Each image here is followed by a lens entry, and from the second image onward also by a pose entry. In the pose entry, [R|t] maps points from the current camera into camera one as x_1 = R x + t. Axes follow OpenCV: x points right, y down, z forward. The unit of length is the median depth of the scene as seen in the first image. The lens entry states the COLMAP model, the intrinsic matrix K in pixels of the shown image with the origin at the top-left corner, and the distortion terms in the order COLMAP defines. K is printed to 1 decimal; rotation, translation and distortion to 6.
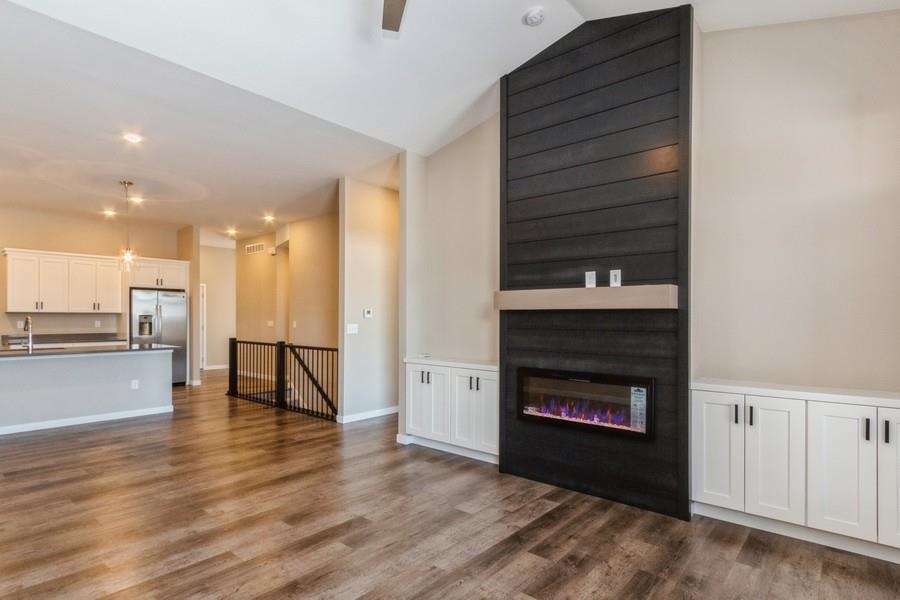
lens RADIAL K [[475.8, 0, 453.4], [0, 475.8, 307.9], [0, 0, 1]] dist [0.001053, -0.000490]
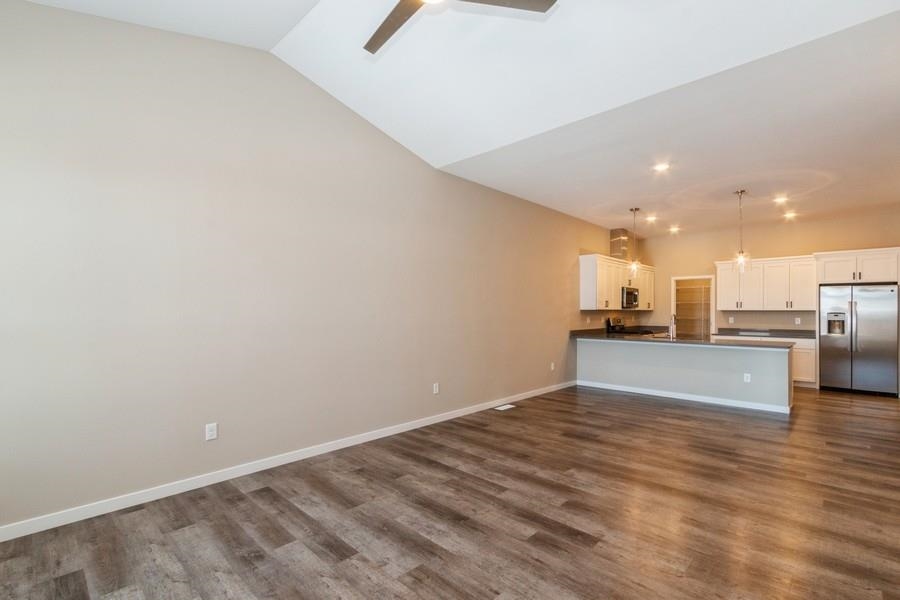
lens RADIAL K [[418.2, 0, 450.9], [0, 418.2, 306.6], [0, 0, 1]] dist [0.014790, 0.000306]
pose [[-0.069891, -0.011964, -0.997483, 0.321263], [0.016818, 0.999772, -0.013170, 0.002095], [0.997413, -0.017696, -0.069673, 0.403247]]
